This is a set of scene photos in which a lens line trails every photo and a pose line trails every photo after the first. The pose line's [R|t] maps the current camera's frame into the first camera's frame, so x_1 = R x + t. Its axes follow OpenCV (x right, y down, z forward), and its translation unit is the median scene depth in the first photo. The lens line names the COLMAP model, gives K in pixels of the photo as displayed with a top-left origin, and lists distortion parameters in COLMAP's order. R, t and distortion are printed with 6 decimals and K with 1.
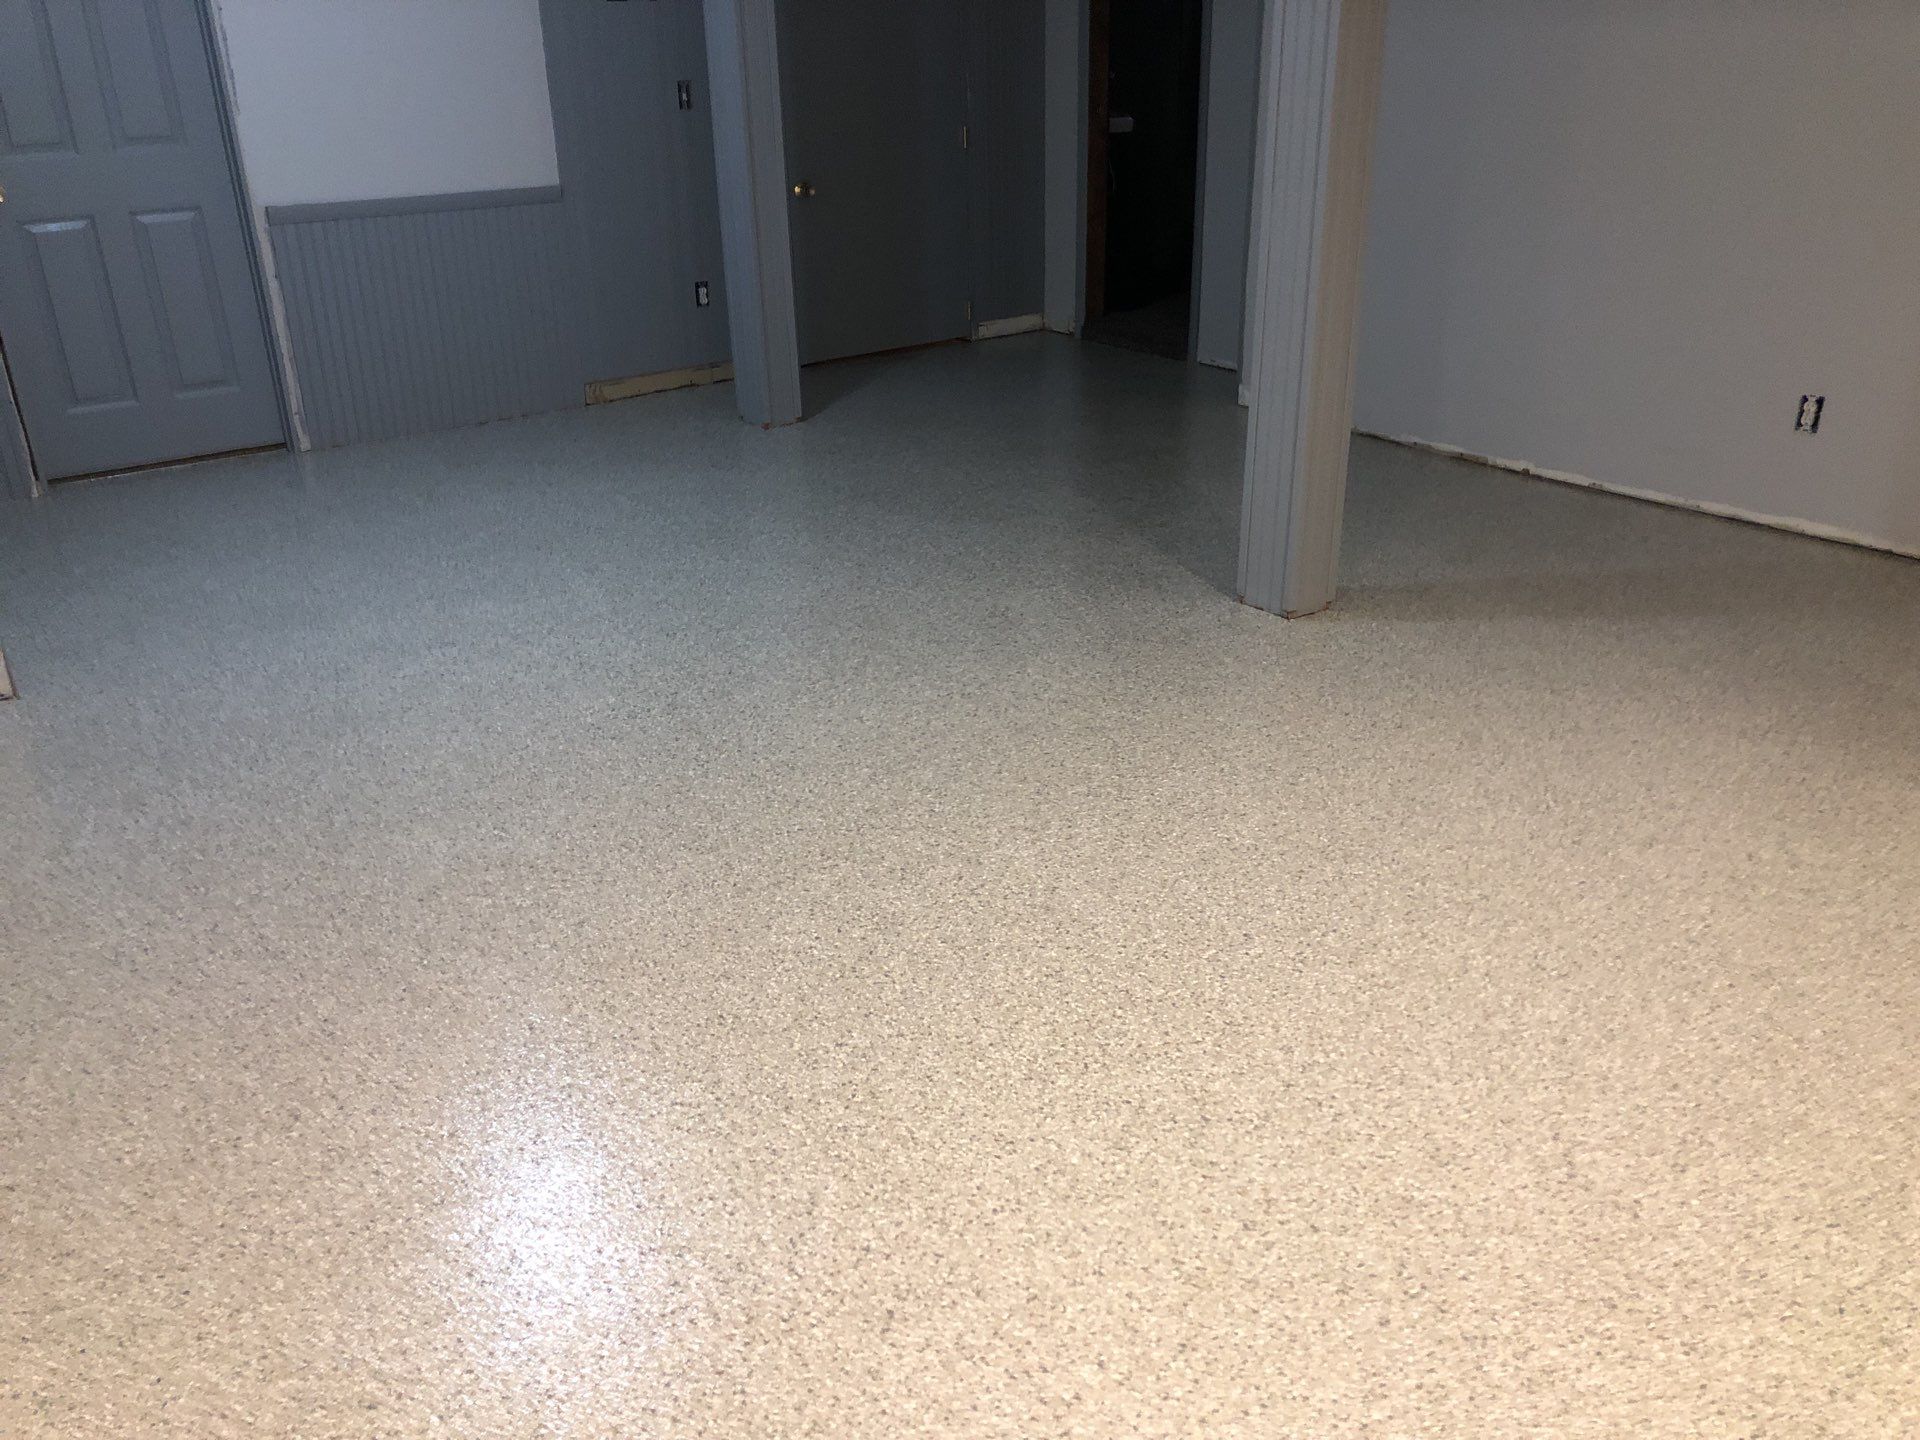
lens RADIAL K [[1509.4, 0, 960.0], [0, 1509.4, 720.0], [0, 0, 1]] dist [0.040442, -0.044473]
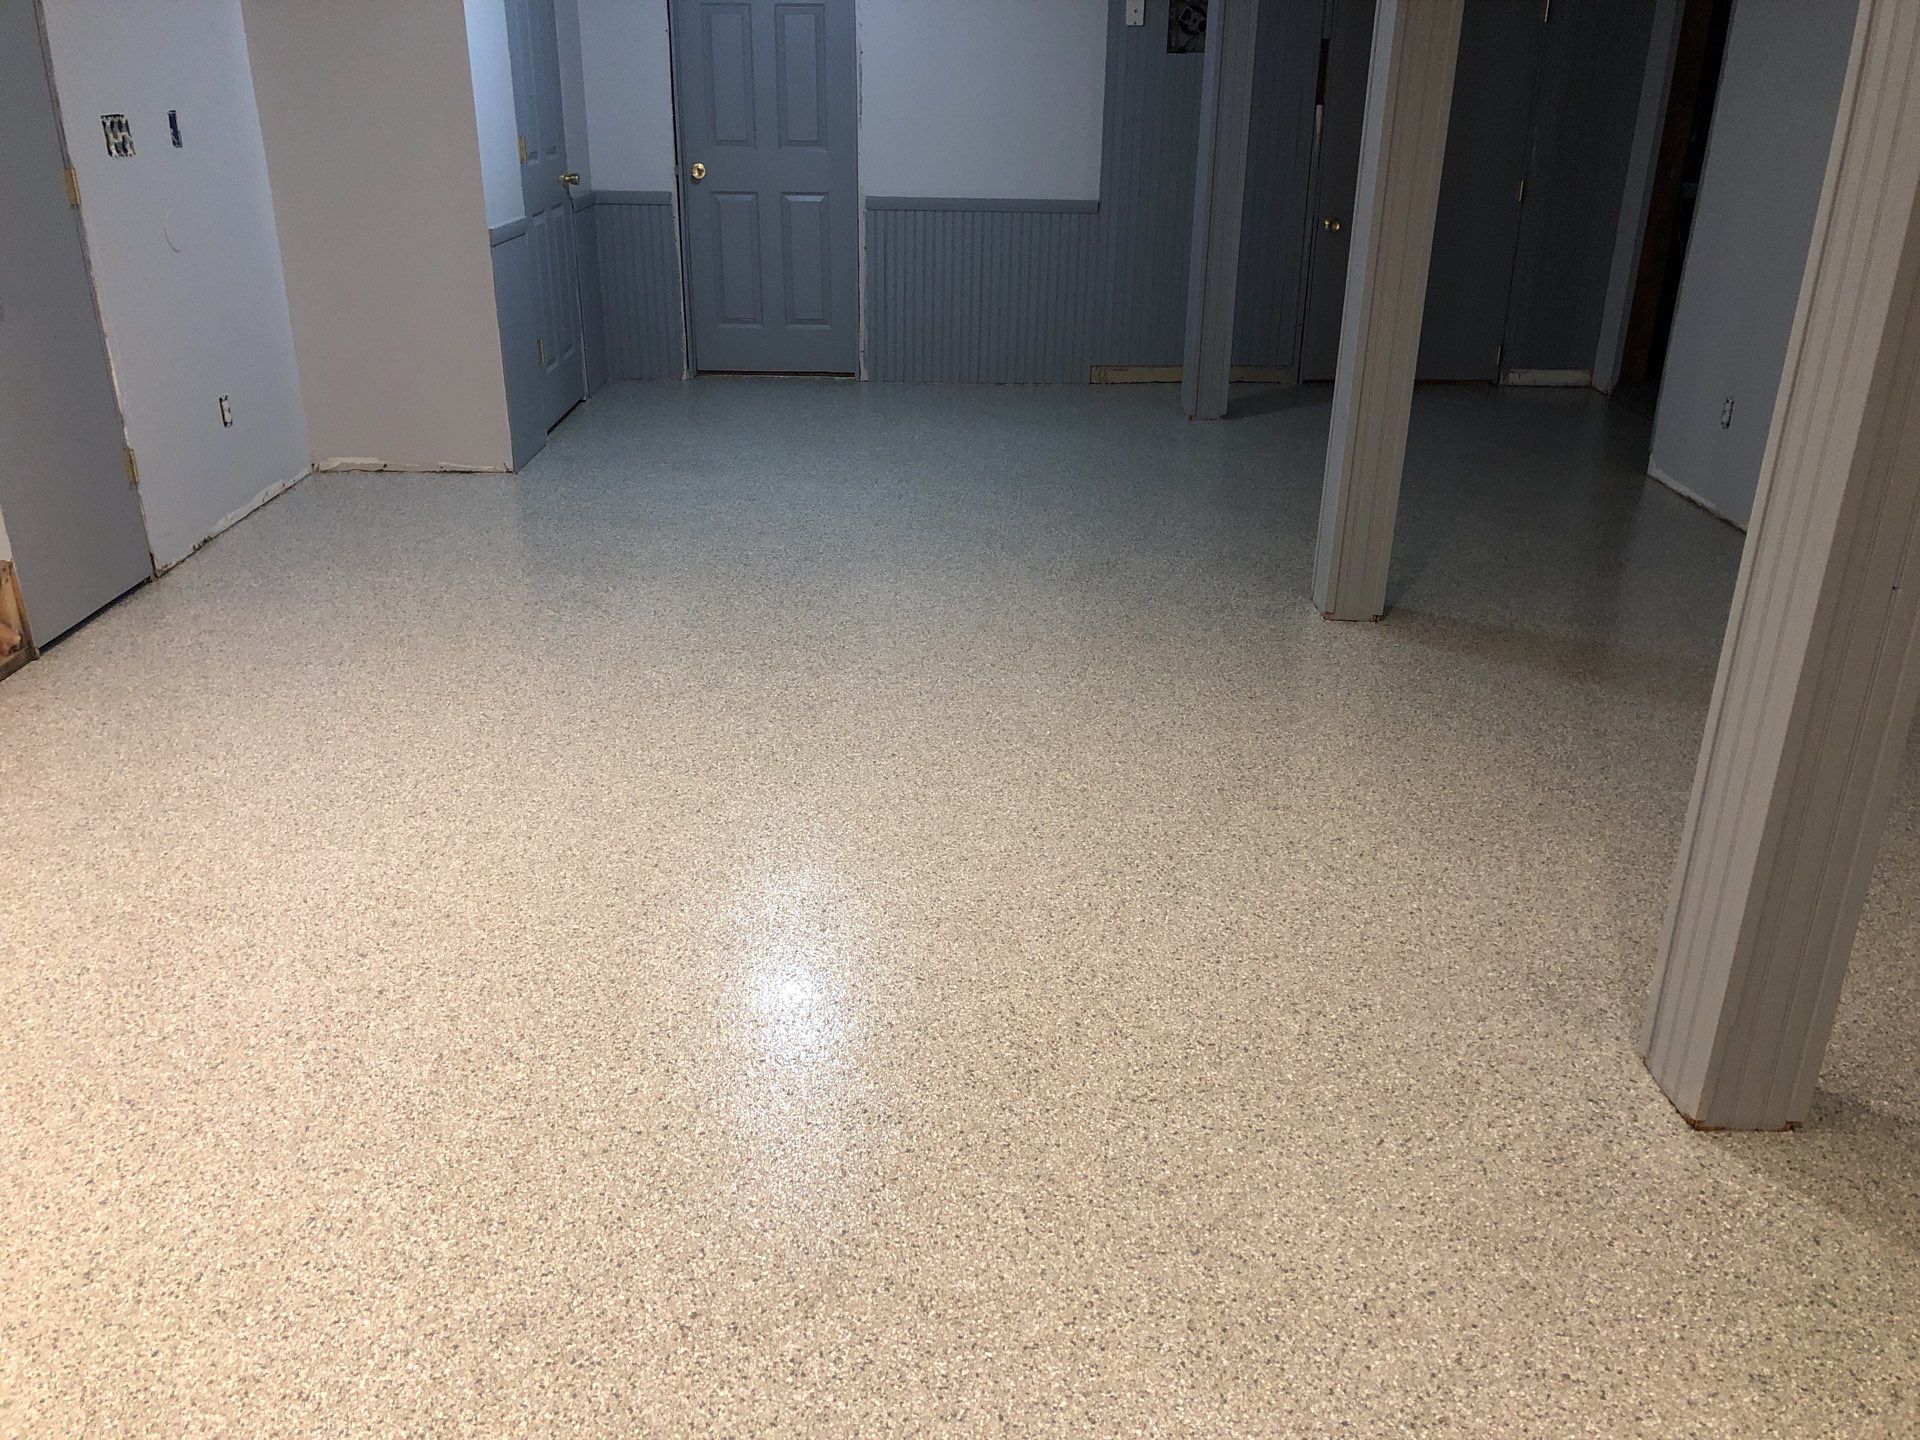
lens RADIAL K [[1509.4, 0, 960.0], [0, 1509.4, 720.0], [0, 0, 1]] dist [0.040442, -0.044473]
pose [[0.804168, 0.260789, -0.534137, 0.452632], [-0.273509, 0.960178, 0.057020, 0.009826], [0.527737, 0.100238, 0.843473, -0.046093]]
